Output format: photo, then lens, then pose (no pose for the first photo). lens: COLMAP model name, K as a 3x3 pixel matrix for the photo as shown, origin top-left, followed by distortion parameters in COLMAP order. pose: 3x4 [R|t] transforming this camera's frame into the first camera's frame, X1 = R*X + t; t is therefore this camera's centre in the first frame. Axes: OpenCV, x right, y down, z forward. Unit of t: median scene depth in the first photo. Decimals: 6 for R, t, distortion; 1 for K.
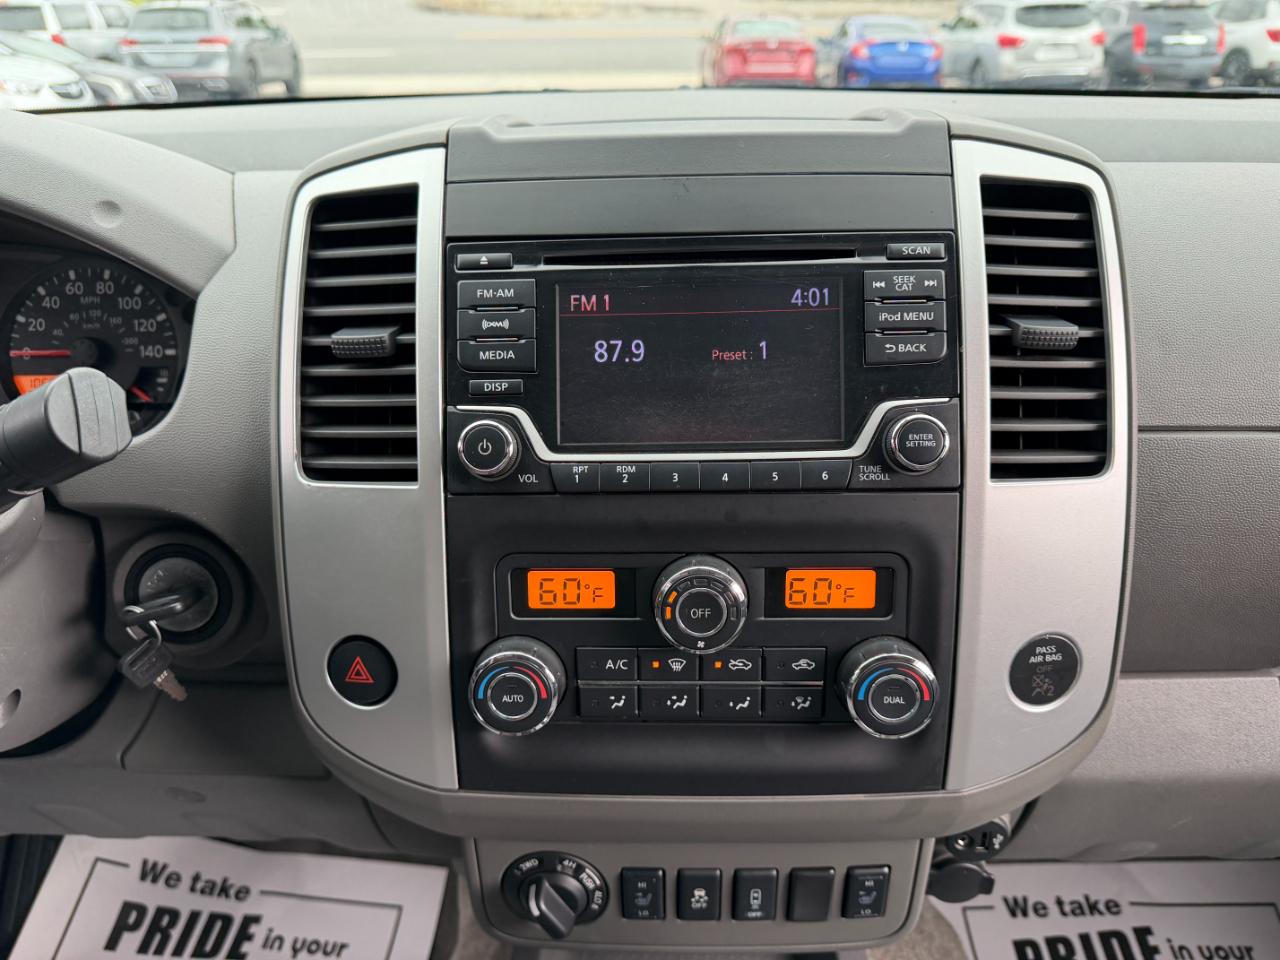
lens RADIAL K [[933.0, 0, 640.0], [0, 933.0, 480.0], [0, 0, 1]] dist [0.043037, -0.067623]
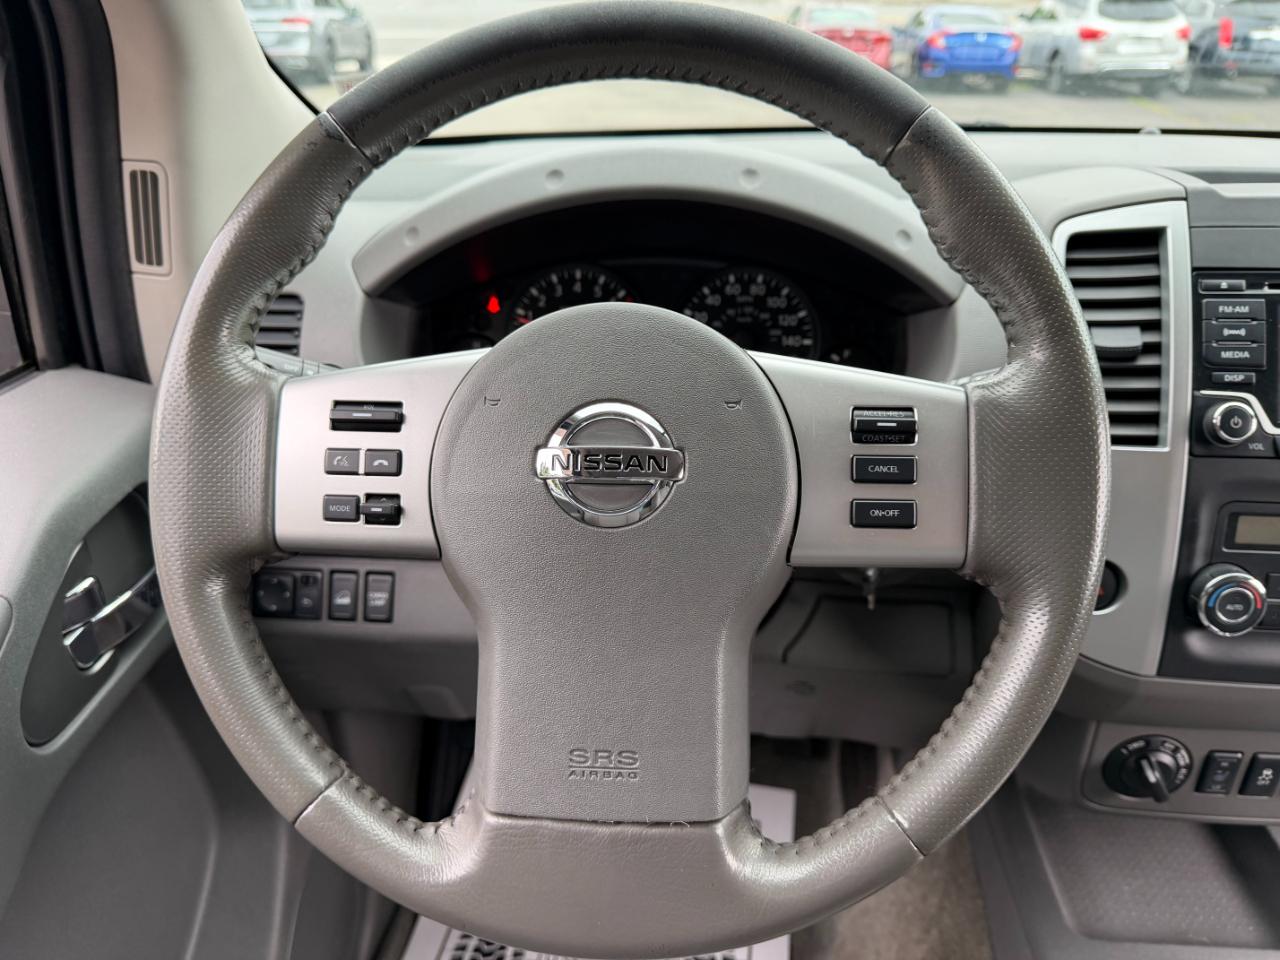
lens RADIAL K [[937.5, 0, 645.1], [0, 937.5, 483.4], [0, 0, 1]] dist [0.022911, -0.034061]
pose [[0.998687, 0.034537, -0.037836, -0.763923], [-0.033896, 0.999273, 0.017458, 0.047245], [0.038411, -0.016153, 0.999131, -0.327247]]
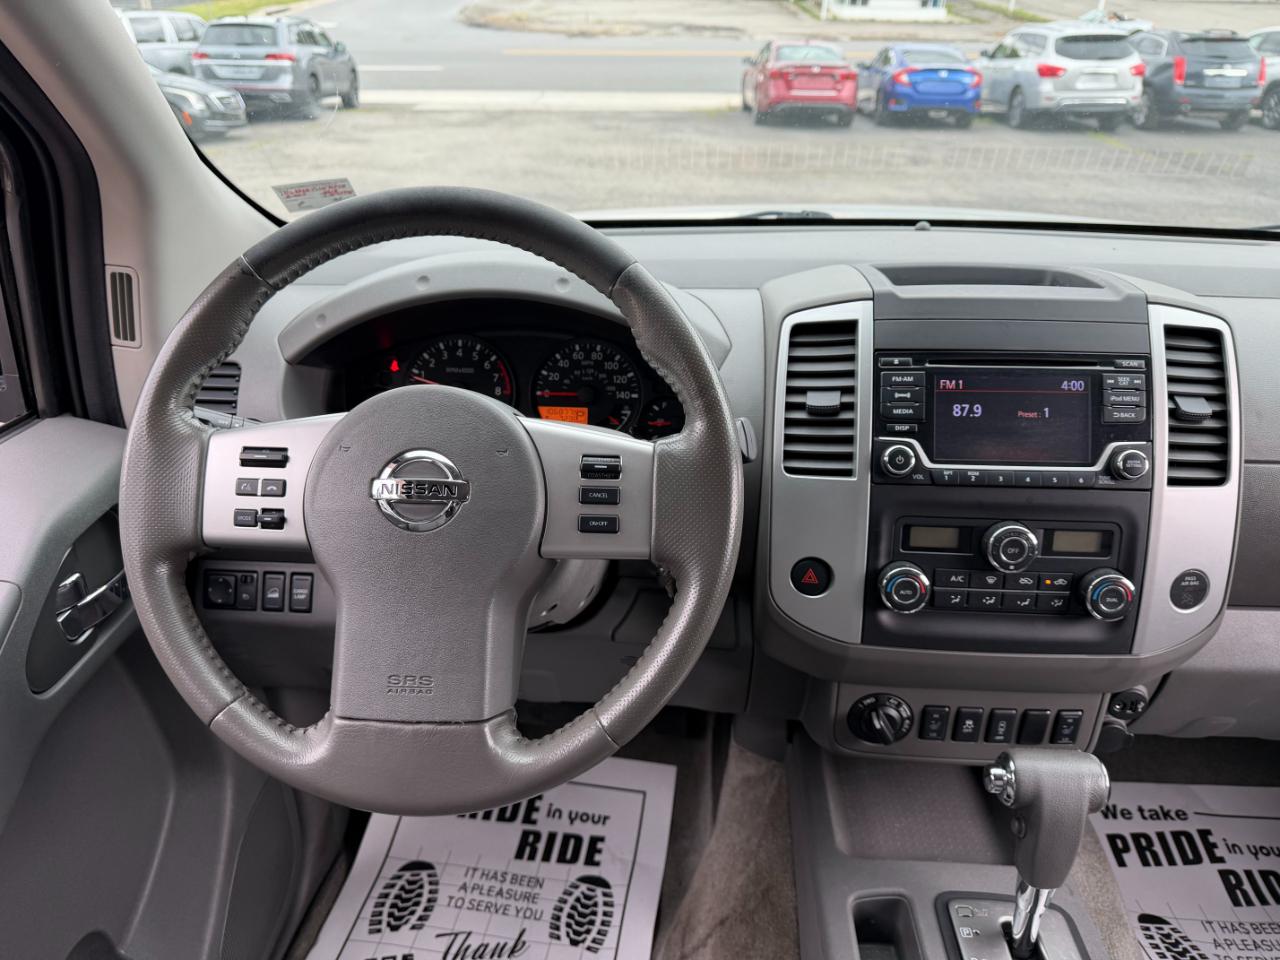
lens RADIAL K [[924.6, 0, 632.8], [0, 924.6, 477.6], [0, 0, 1]] dist [0.042877, -0.058513]
pose [[0.998992, 0.032701, -0.030735, -0.514970], [-0.033077, 0.999383, -0.011789, 0.033006], [0.030331, 0.012794, 0.999458, -0.728637]]
